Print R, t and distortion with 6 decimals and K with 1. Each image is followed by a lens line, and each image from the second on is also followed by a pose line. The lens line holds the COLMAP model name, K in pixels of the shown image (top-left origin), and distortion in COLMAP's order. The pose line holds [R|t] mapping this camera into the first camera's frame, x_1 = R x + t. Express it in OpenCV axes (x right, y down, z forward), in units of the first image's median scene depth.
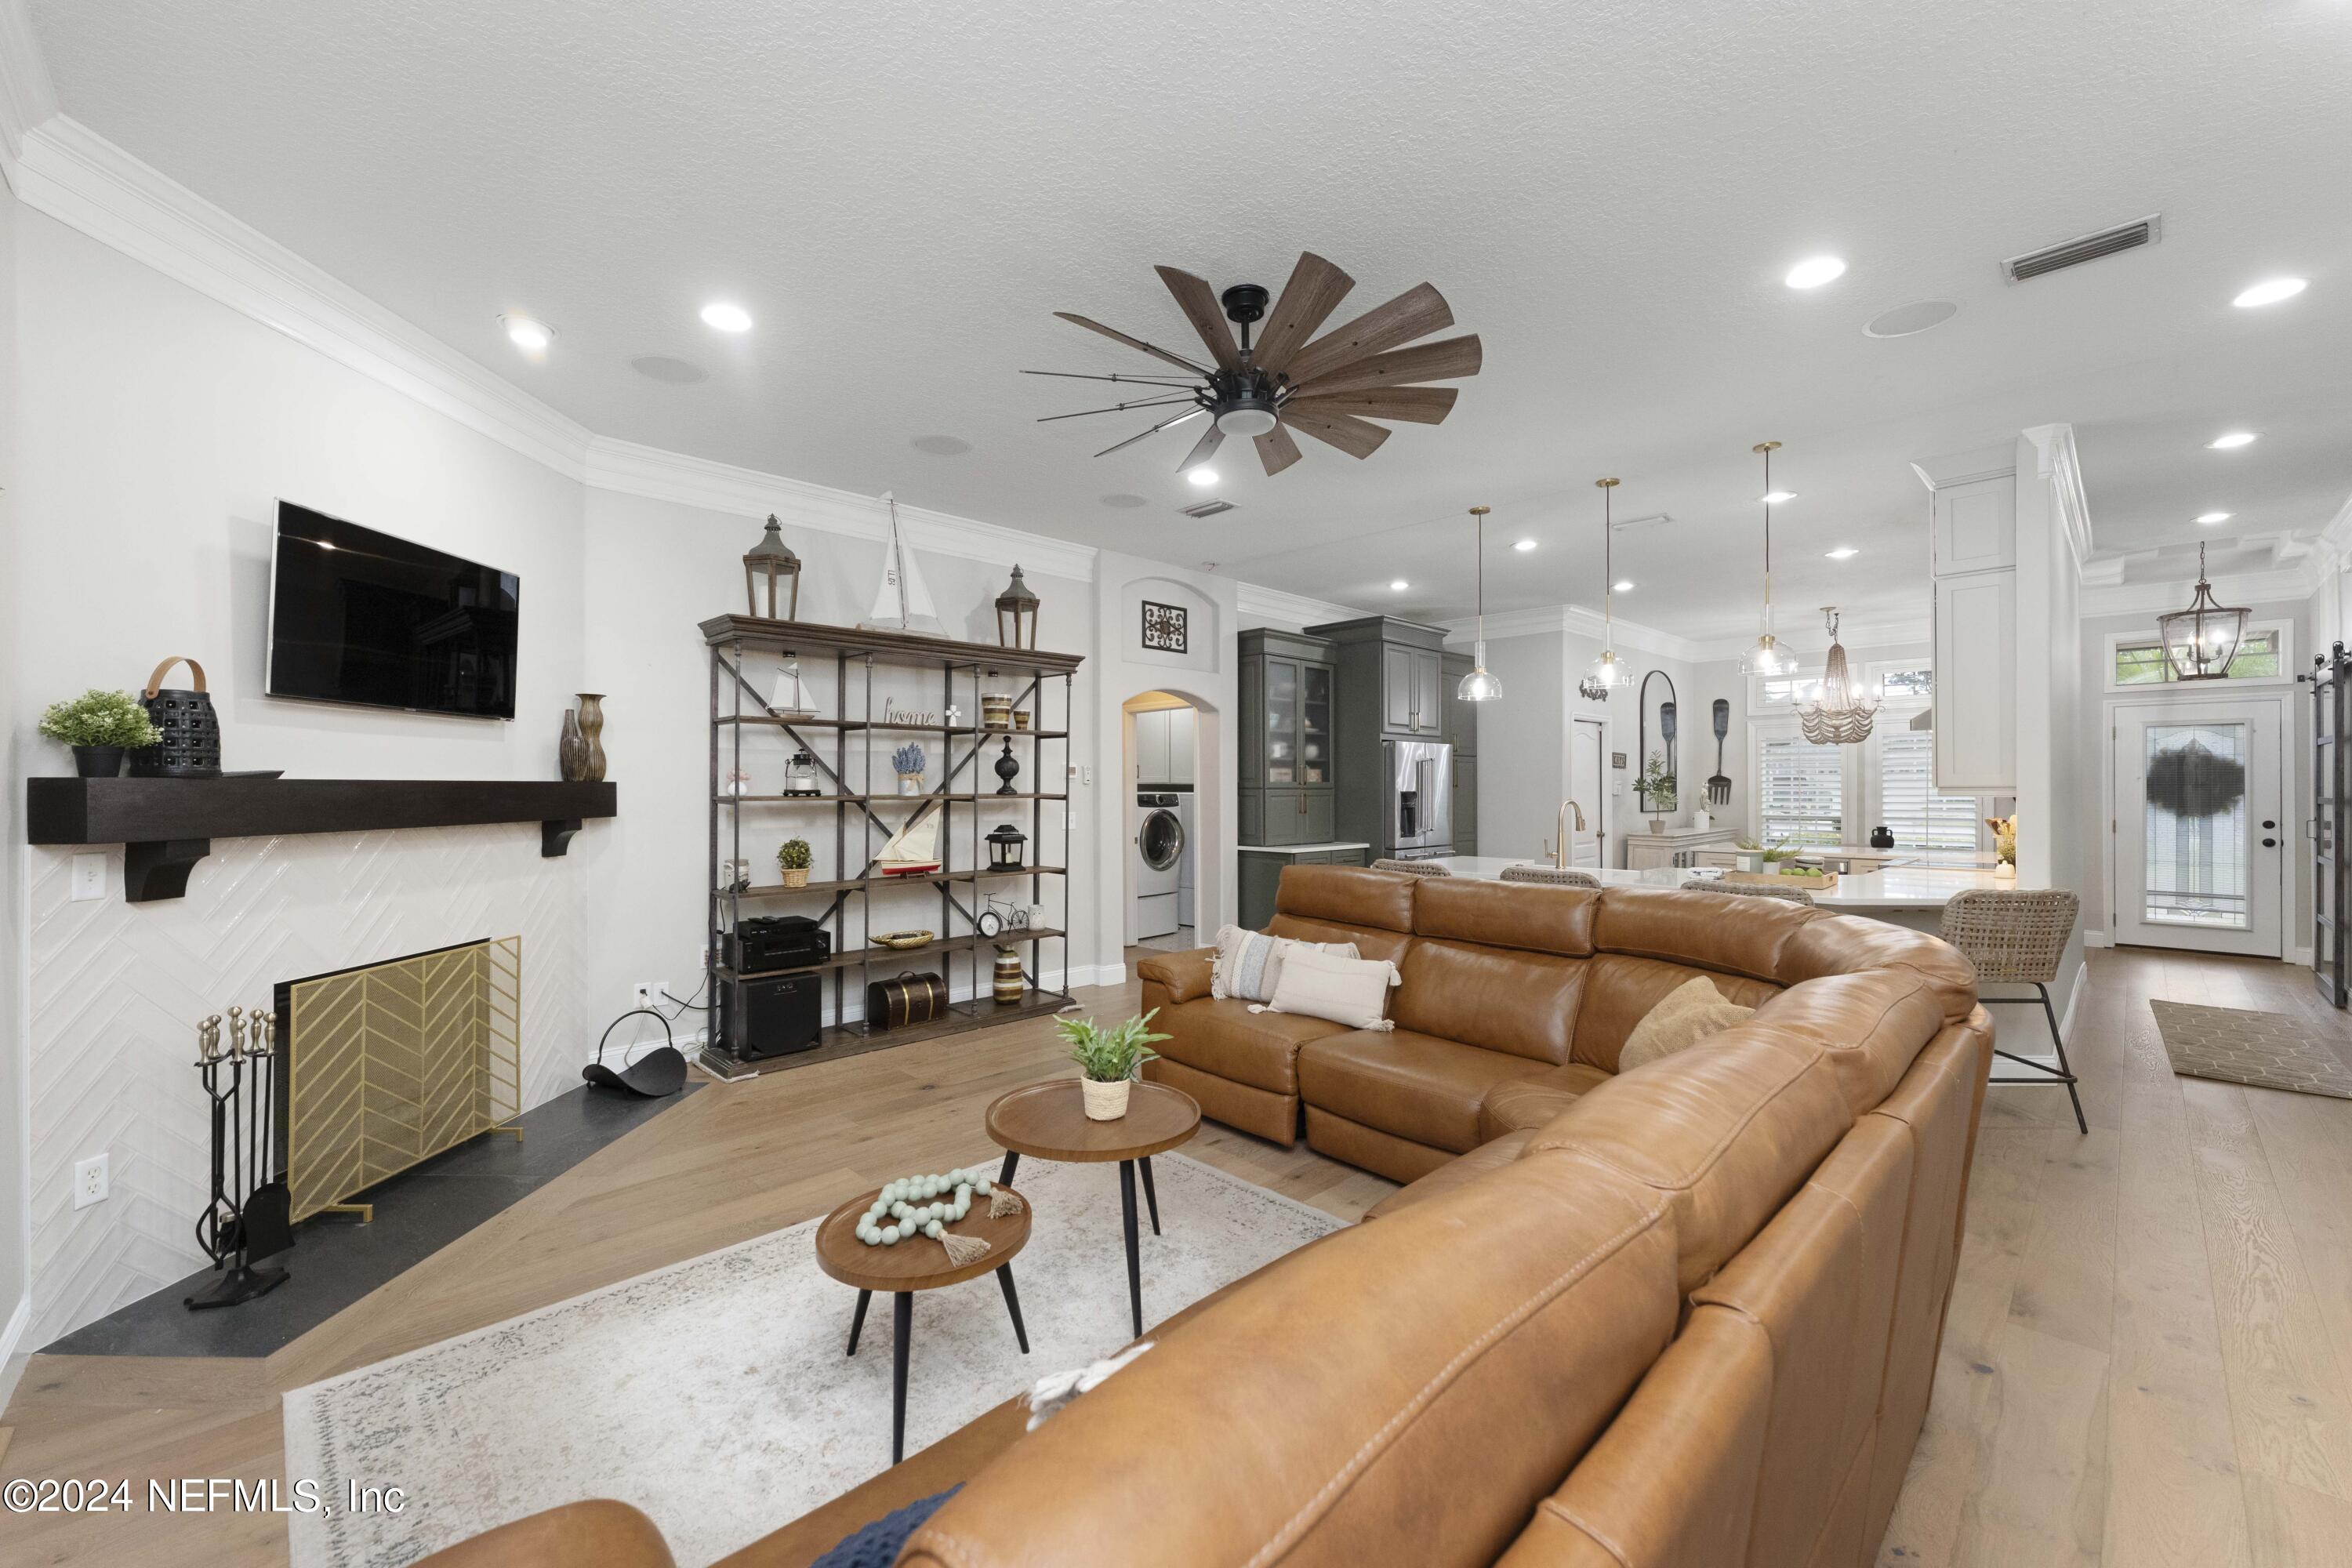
lens RADIAL K [[942.1, 0, 1184.6], [0, 942.1, 784.6], [0, 0, 1]] dist [0.000998, -0.000838]
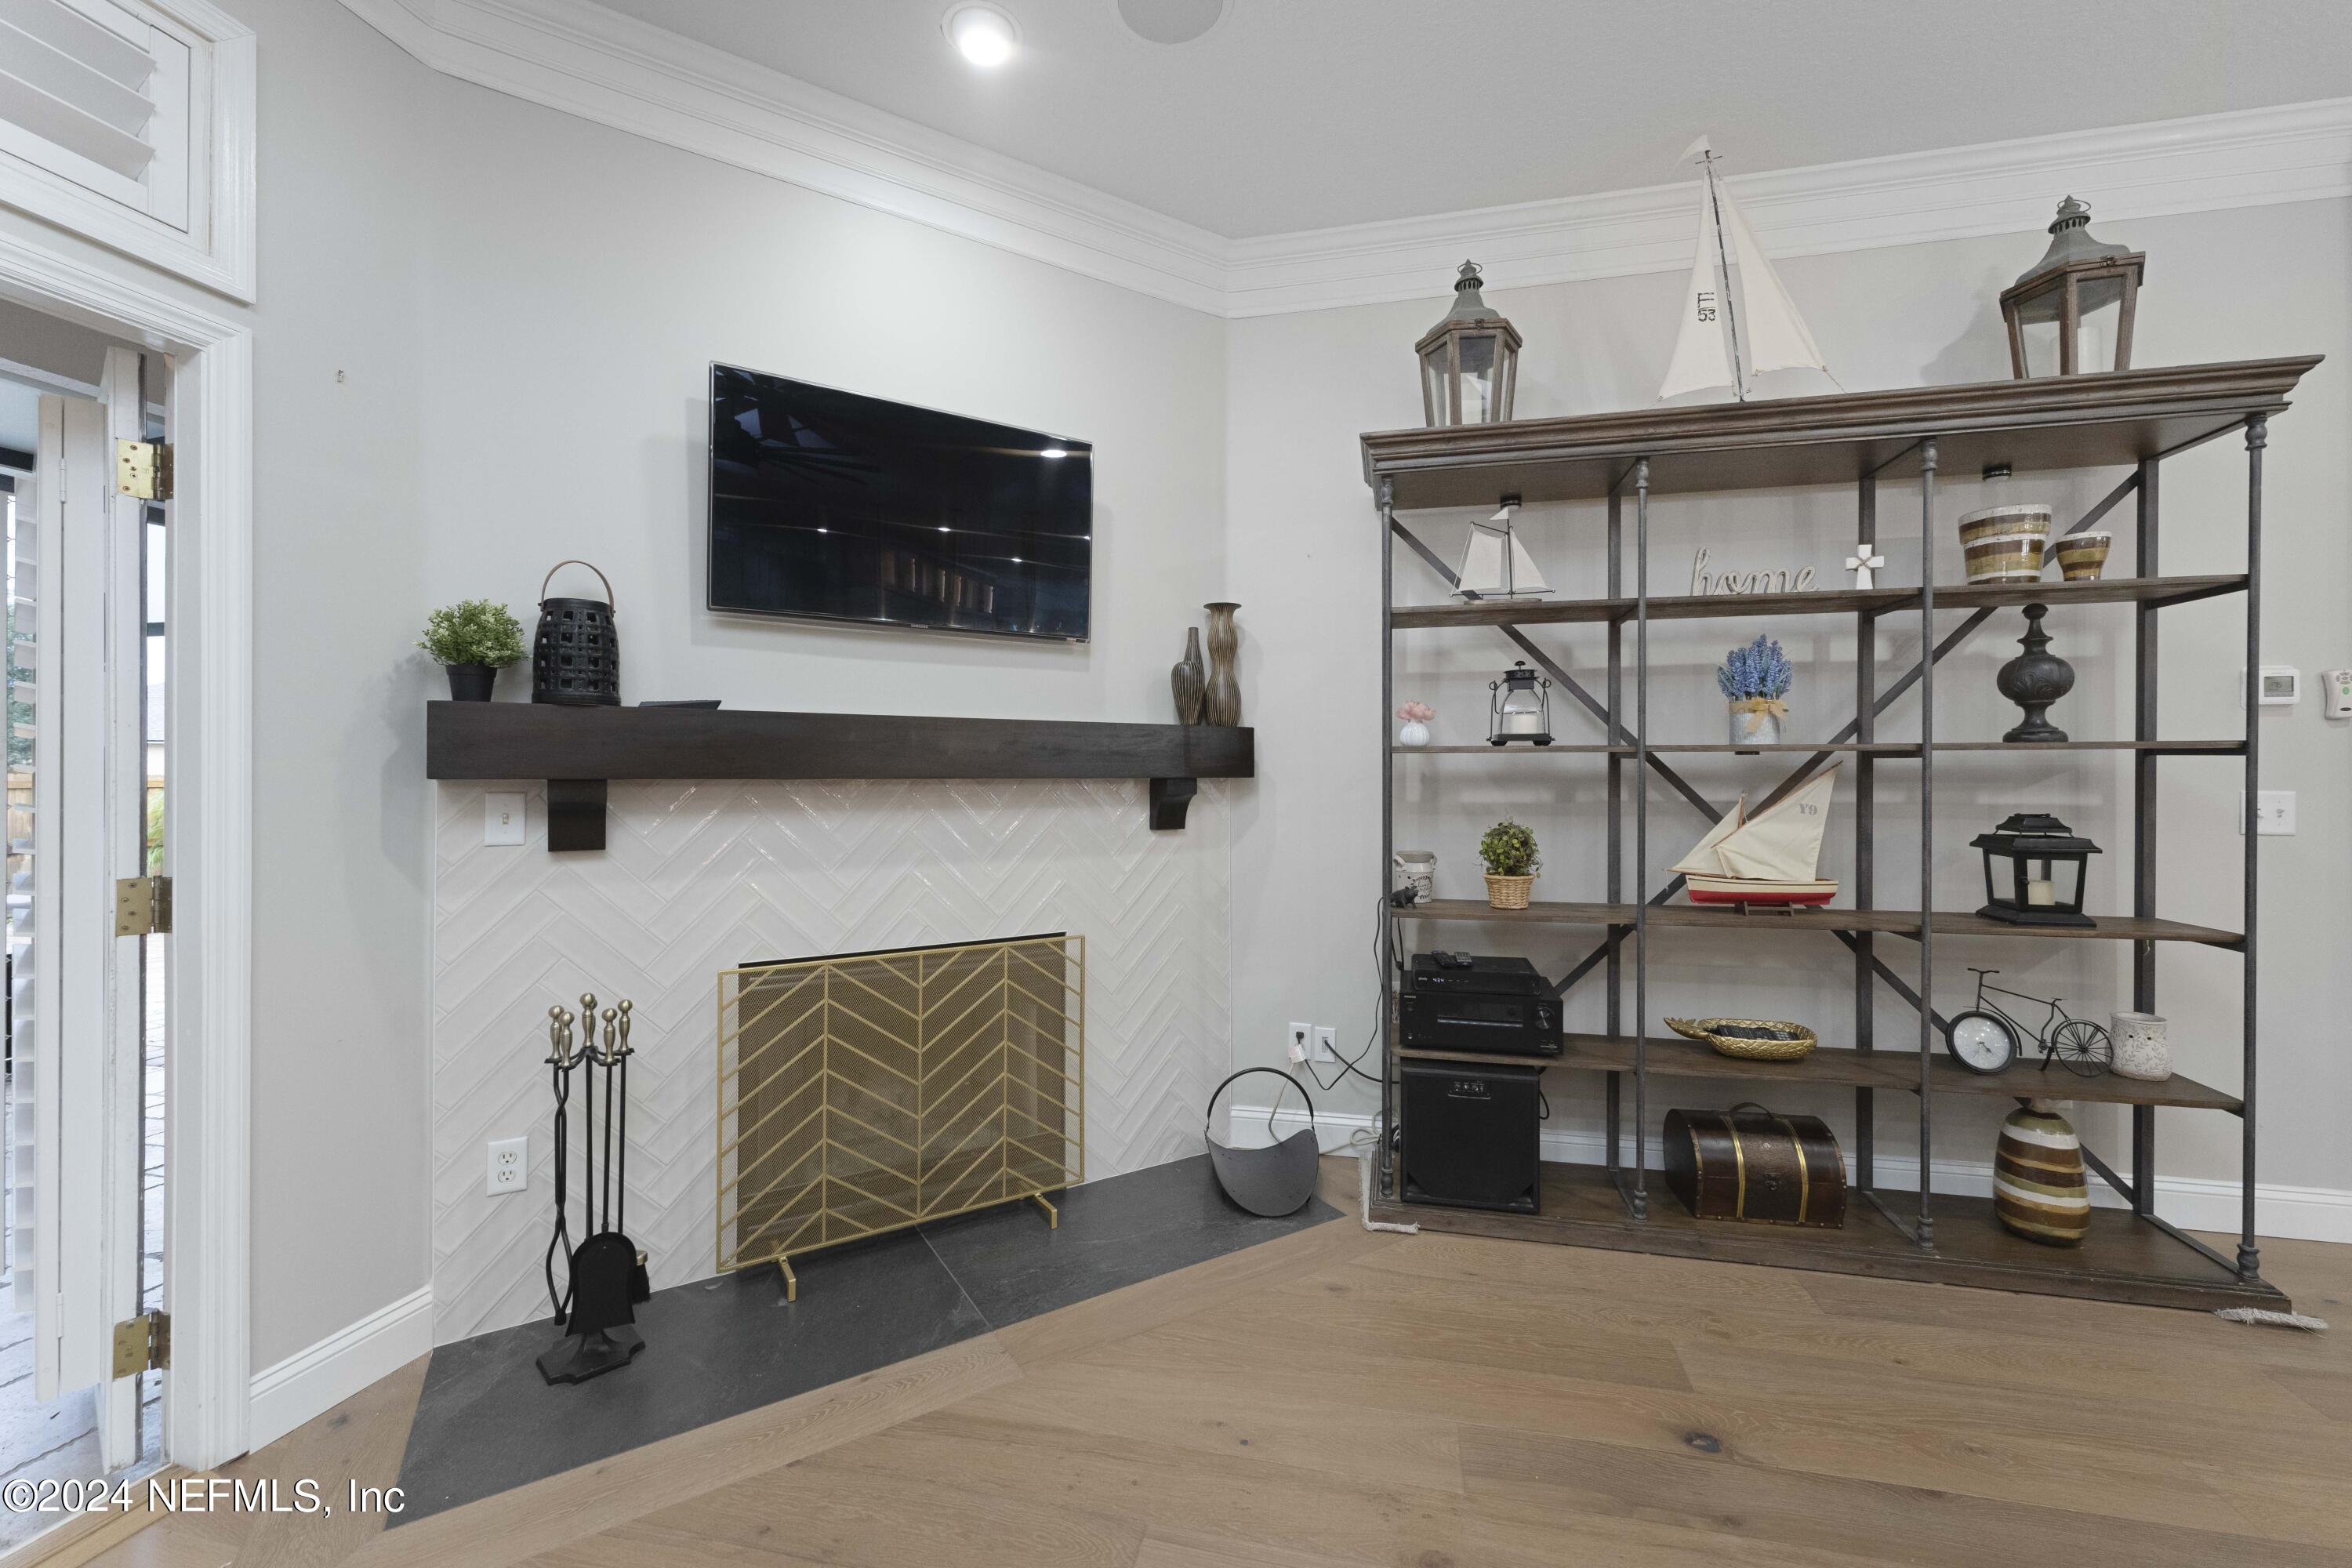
lens RADIAL K [[942.1, 0, 1174.1], [0, 942.1, 769.4], [0, 0, 1]] dist [0.000998, -0.000838]
pose [[0.532013, -0.003063, -0.846731, -0.042547], [0.002203, 0.999995, -0.002233, 0.027270], [0.846733, -0.000678, 0.532017, 0.529823]]
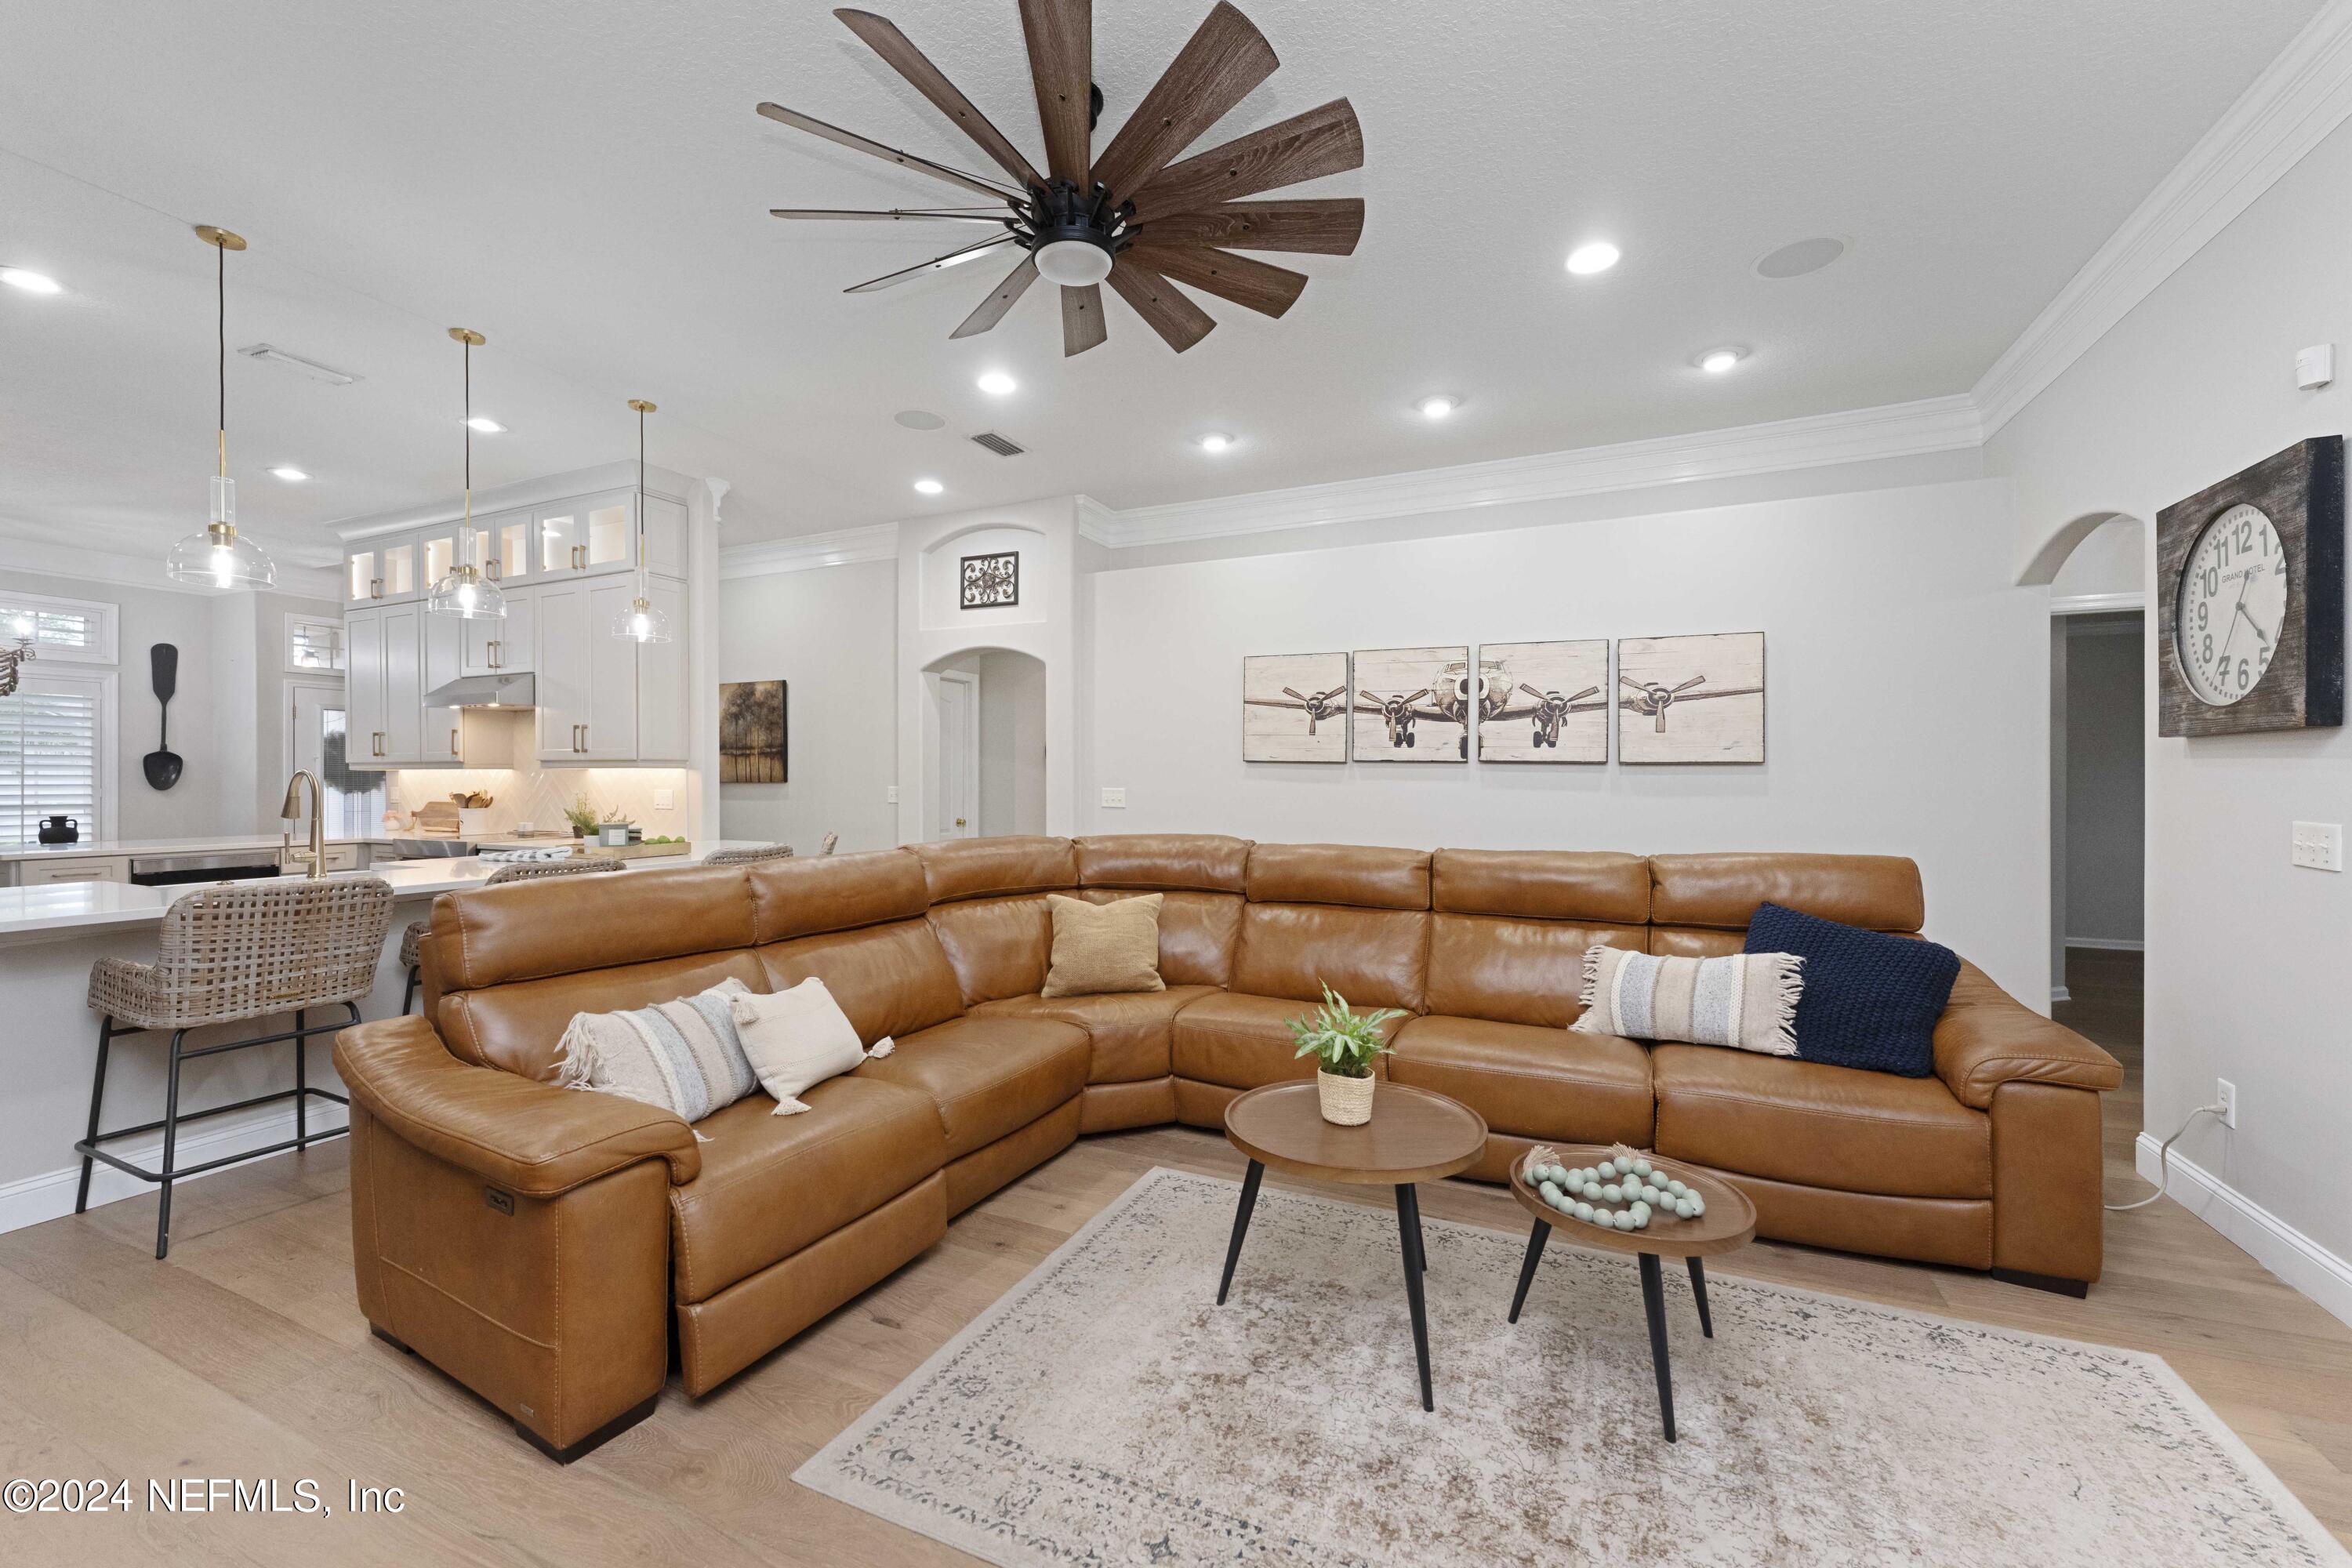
lens RADIAL K [[942.1, 0, 1180.2], [0, 942.1, 769.2], [0, 0, 1]] dist [0.000998, -0.000838]
pose [[-0.346026, 0.009155, 0.938180, -0.459458], [-0.003641, 0.999932, -0.011100, 0.022628], [-0.938218, -0.007257, -0.345970, 0.784787]]
